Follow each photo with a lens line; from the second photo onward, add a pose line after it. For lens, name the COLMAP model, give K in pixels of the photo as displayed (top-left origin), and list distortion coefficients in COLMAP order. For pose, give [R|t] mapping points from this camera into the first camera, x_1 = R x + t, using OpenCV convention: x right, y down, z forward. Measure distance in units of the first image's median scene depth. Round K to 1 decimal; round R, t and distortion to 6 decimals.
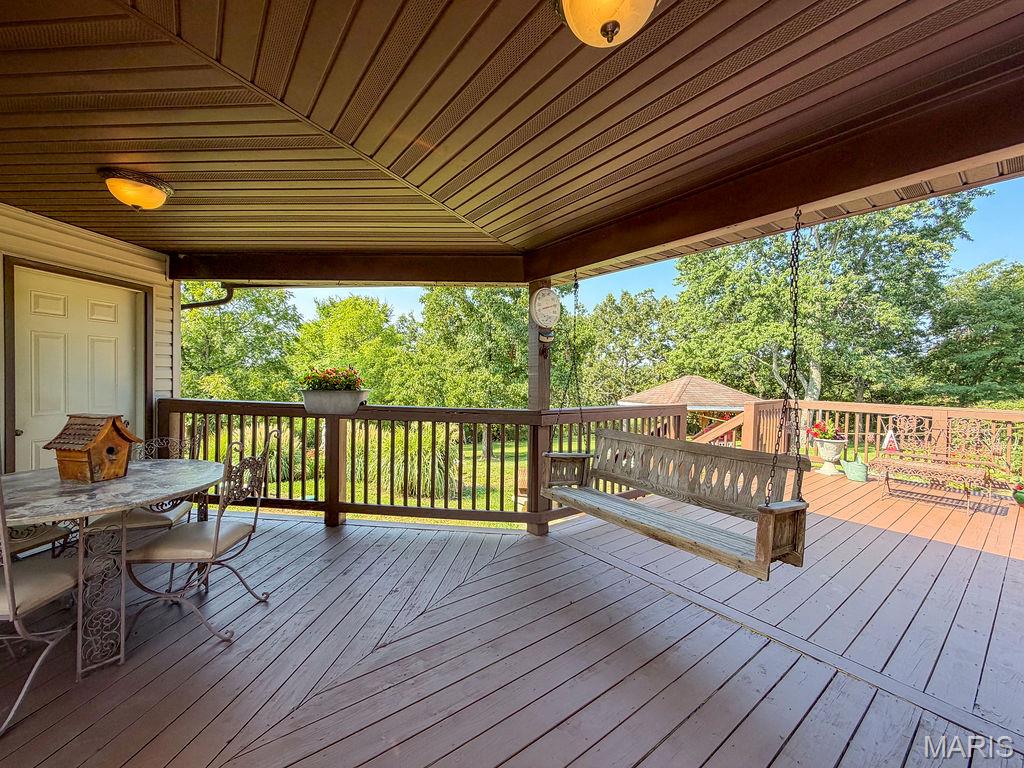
lens RADIAL K [[407.1, 0, 511.7], [0, 407.1, 382.6], [0, 0, 1]] dist [0.001198, -0.000153]
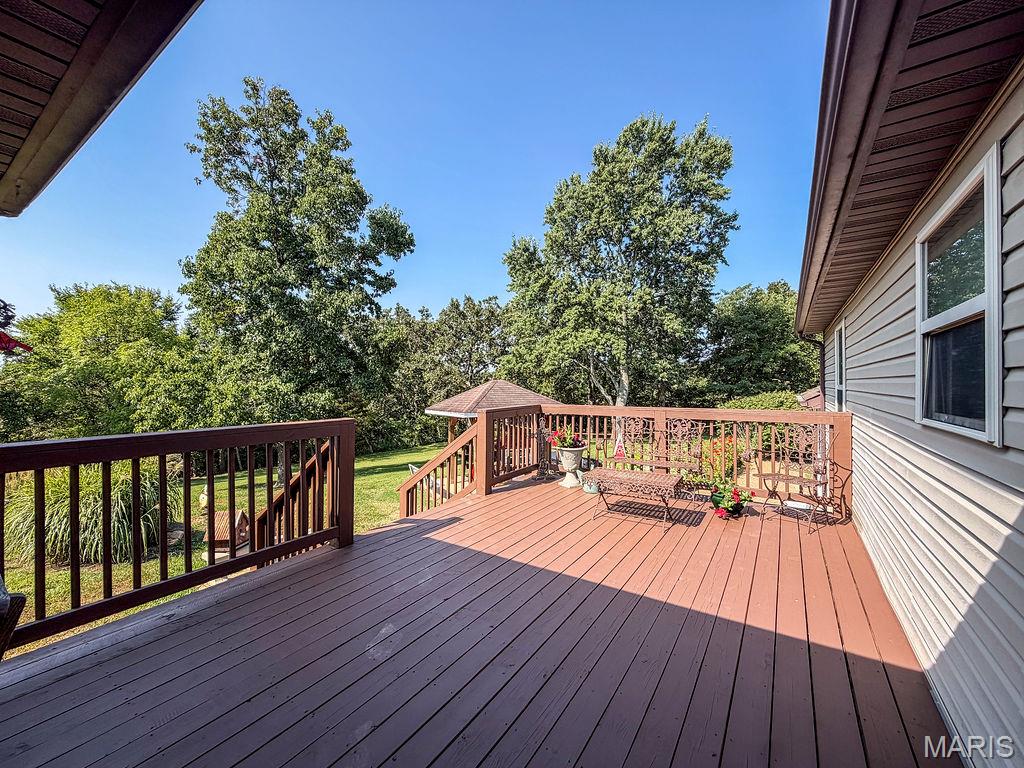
lens RADIAL K [[412.3, 0, 509.7], [0, 412.3, 382.2], [0, 0, 1]] dist [0.000698, -0.000346]
pose [[0.945637, -0.020194, 0.324596, 0.093281], [0.026323, 0.999548, -0.014500, 0.002016], [-0.324157, 0.022256, 0.945742, 0.046914]]
